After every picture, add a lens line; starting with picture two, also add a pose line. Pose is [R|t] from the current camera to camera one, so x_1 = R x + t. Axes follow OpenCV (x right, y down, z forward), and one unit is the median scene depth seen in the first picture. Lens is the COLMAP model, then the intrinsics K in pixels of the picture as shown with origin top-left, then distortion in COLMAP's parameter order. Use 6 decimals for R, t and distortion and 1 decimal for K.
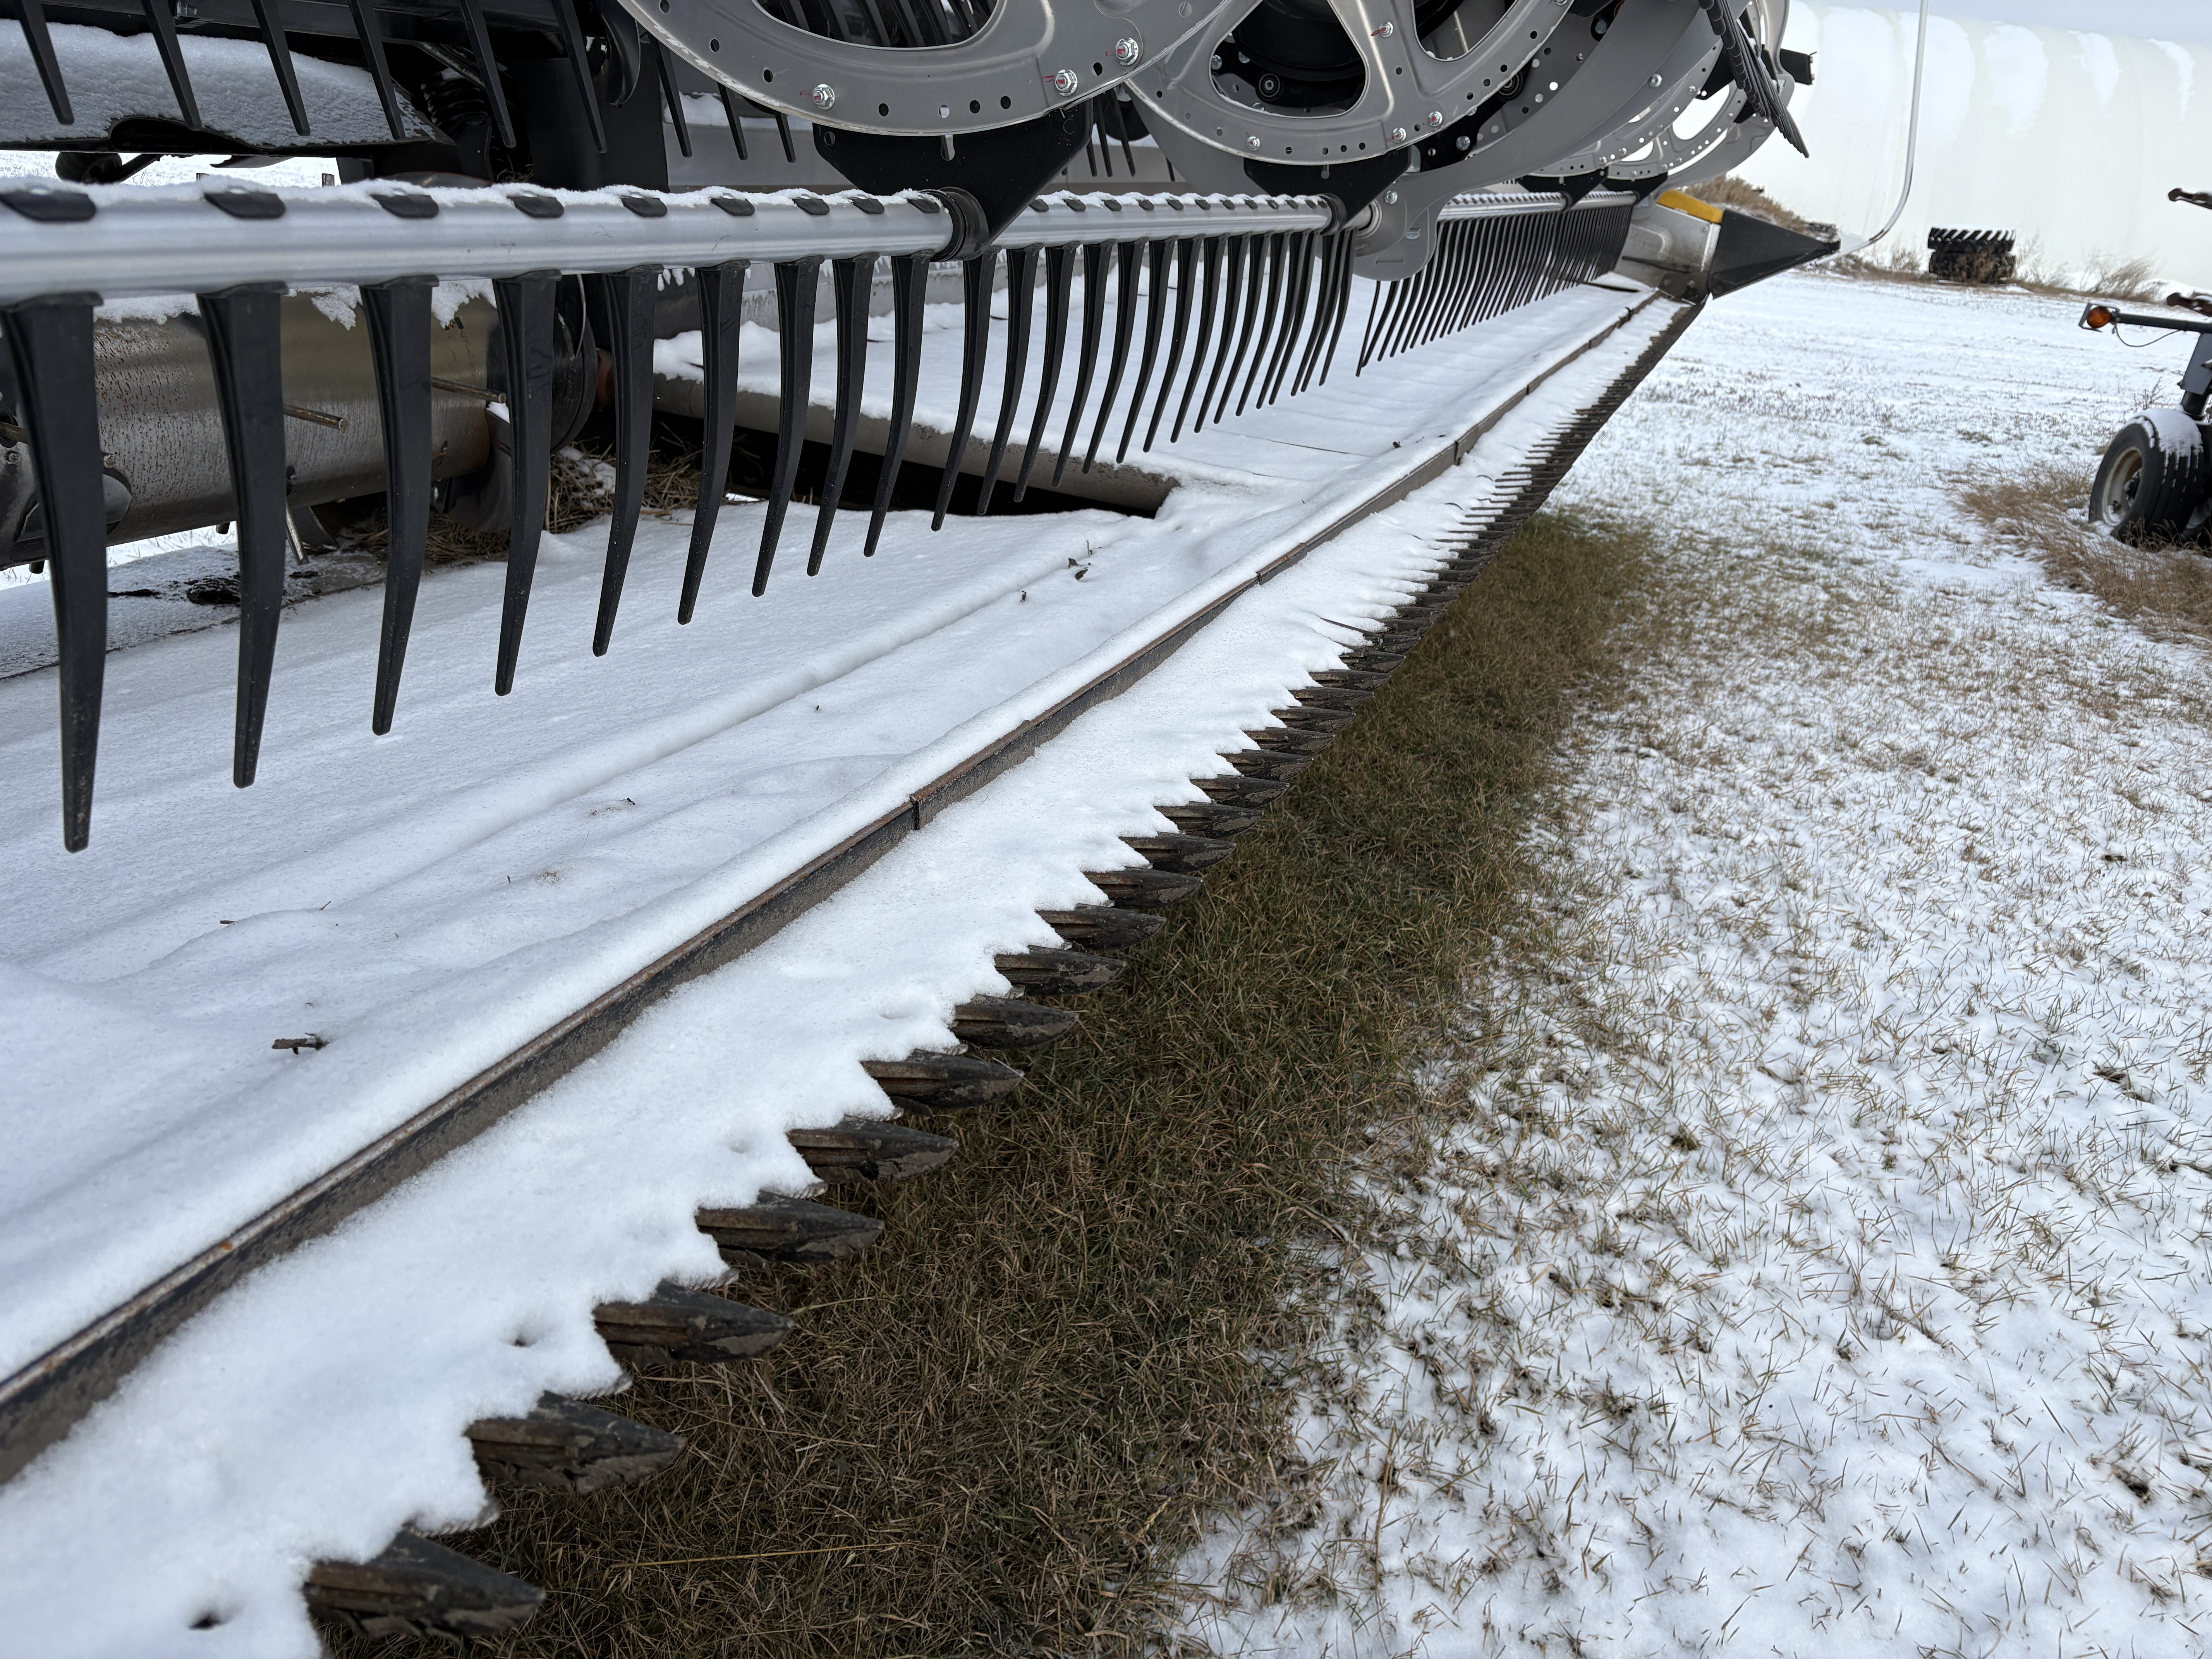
lens RADIAL K [[1682.3, 0, 1098.8], [0, 1682.3, 830.0], [0, 0, 1]] dist [0.042576, -0.073909]
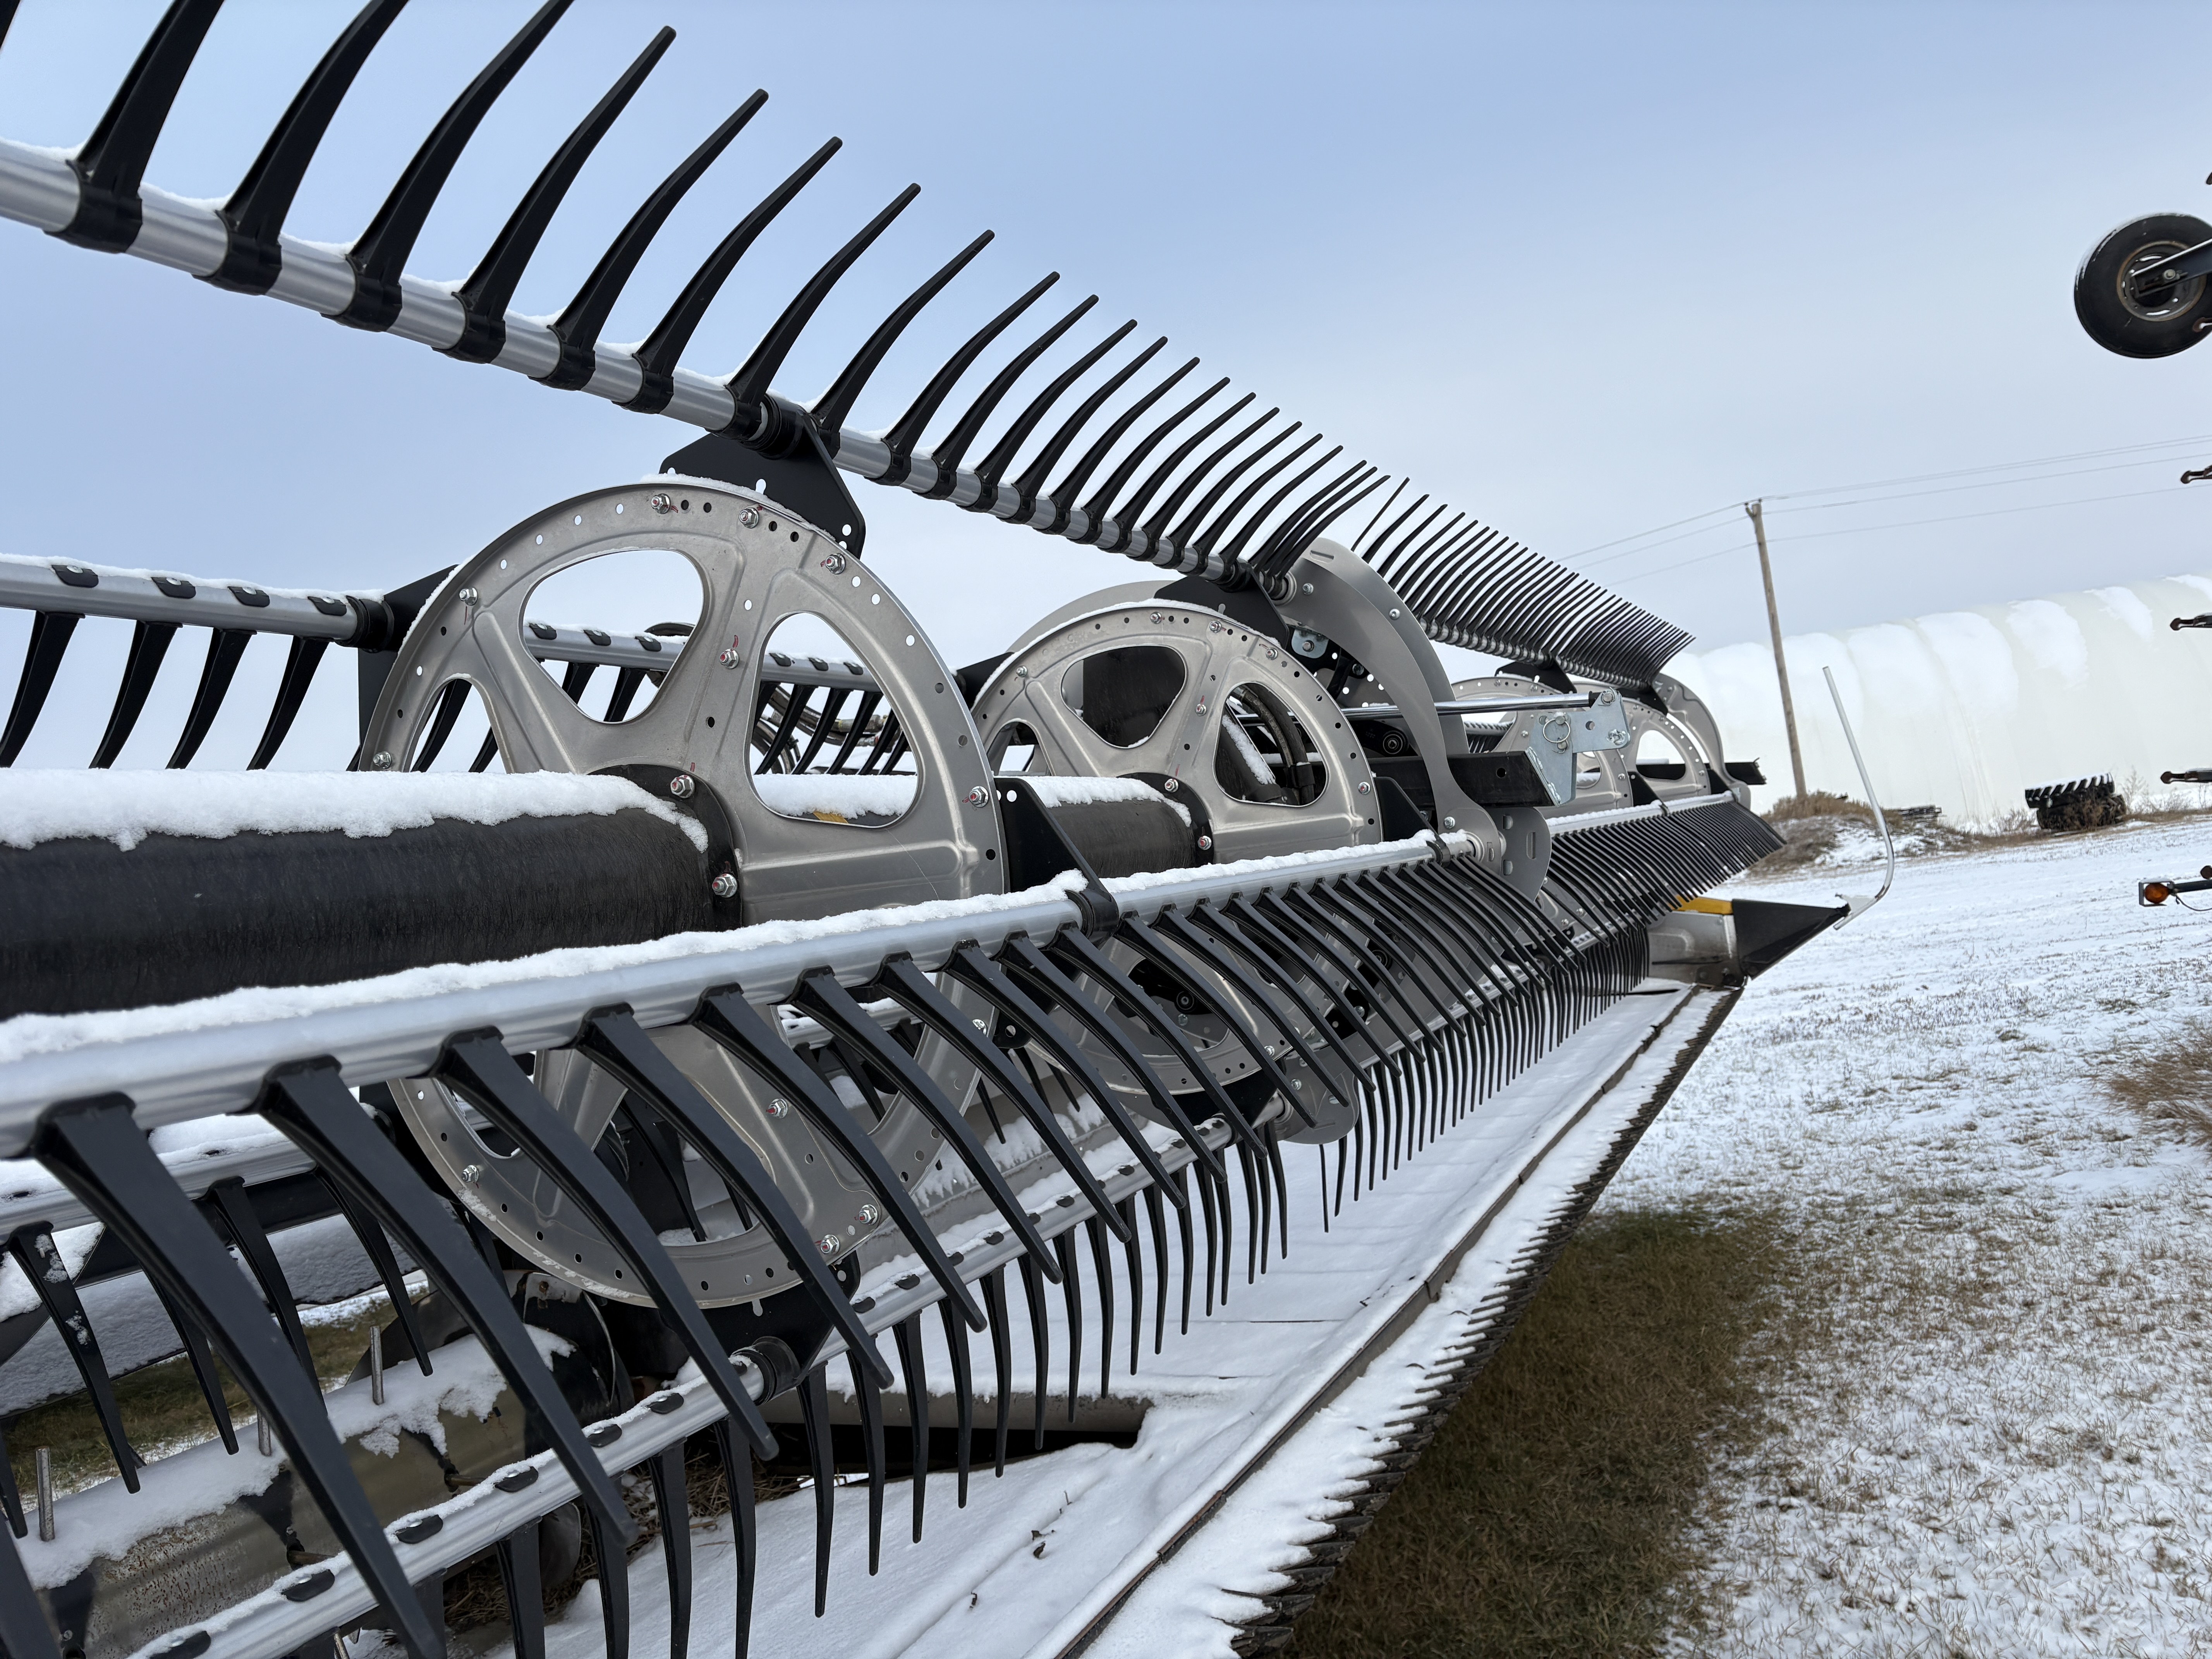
lens RADIAL K [[1647.9, 0, 1087.0], [0, 1647.9, 829.0], [0, 0, 1]] dist [0.067155, -0.075800]
pose [[0.968574, -0.239409, -0.067432, 0.080046], [0.187668, 0.881365, -0.433563, -0.038028], [0.163231, 0.407283, 0.898597, -0.047368]]
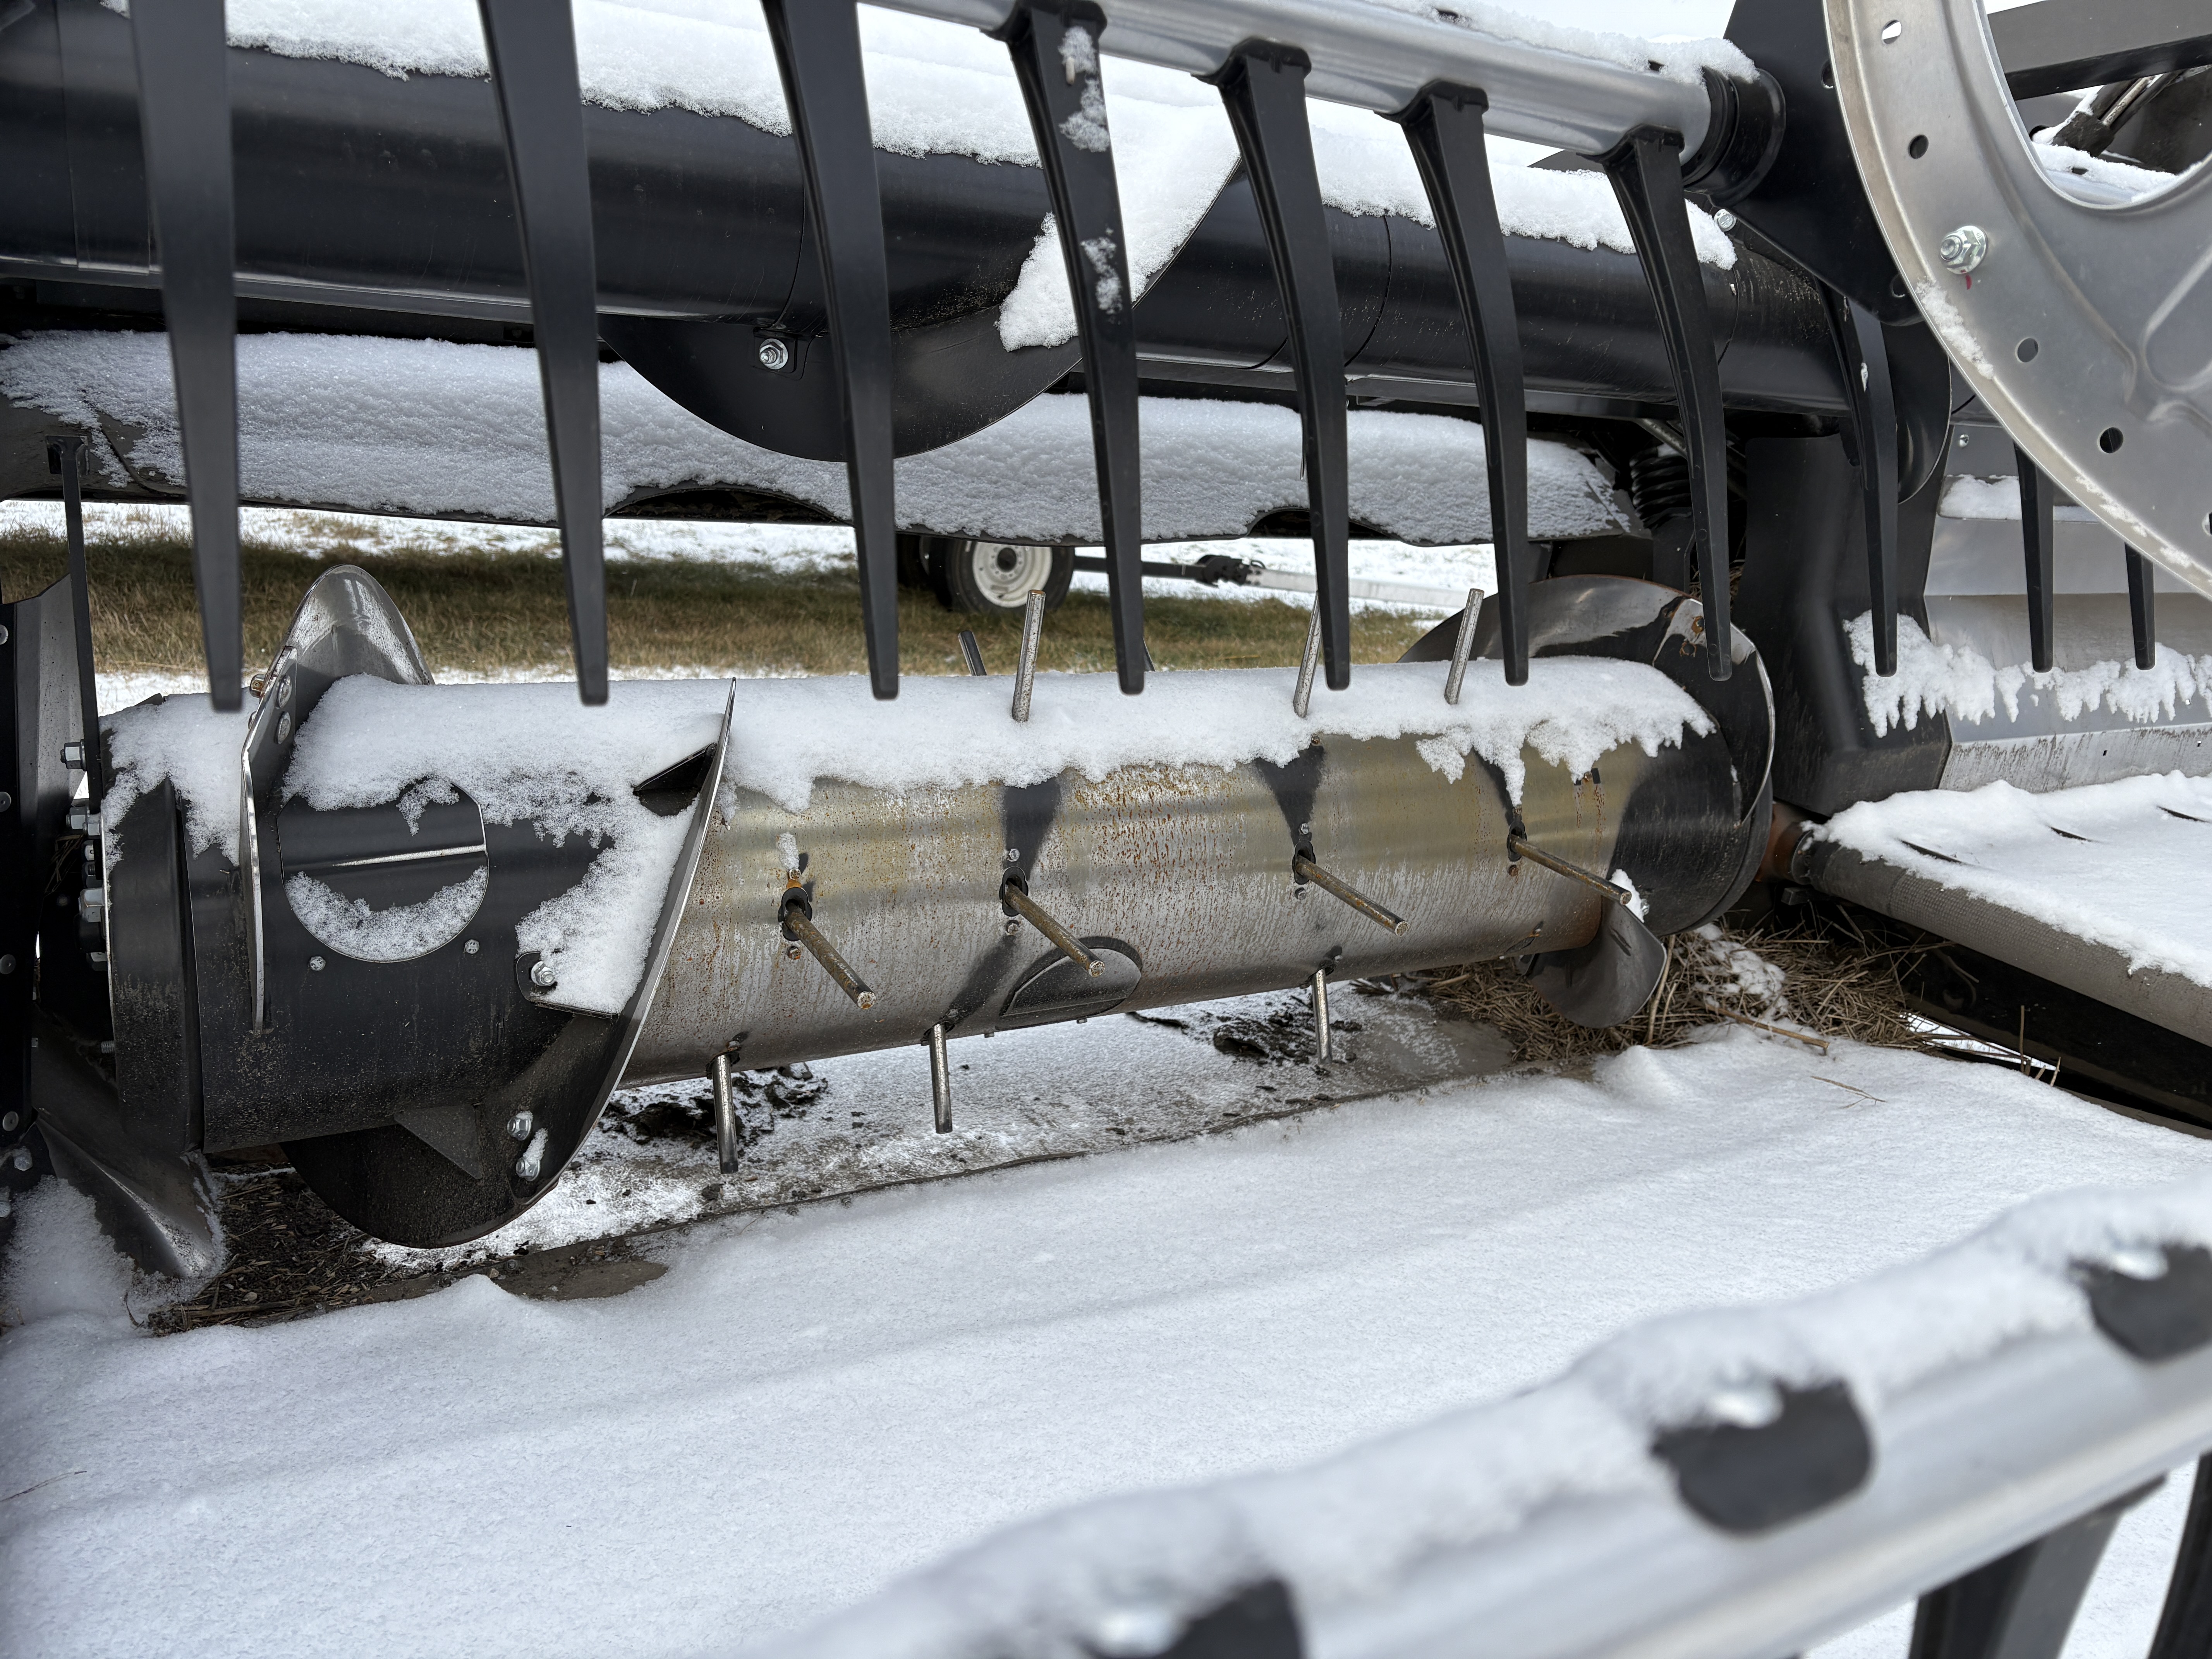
lens RADIAL K [[1682.3, 0, 1098.8], [0, 1682.3, 830.0], [0, 0, 1]] dist [0.042576, -0.073909]
pose [[0.788781, 0.166919, -0.591577, -0.046019], [-0.263892, 0.961174, -0.080657, -0.070716], [0.555145, 0.219733, 0.802204, 0.123684]]
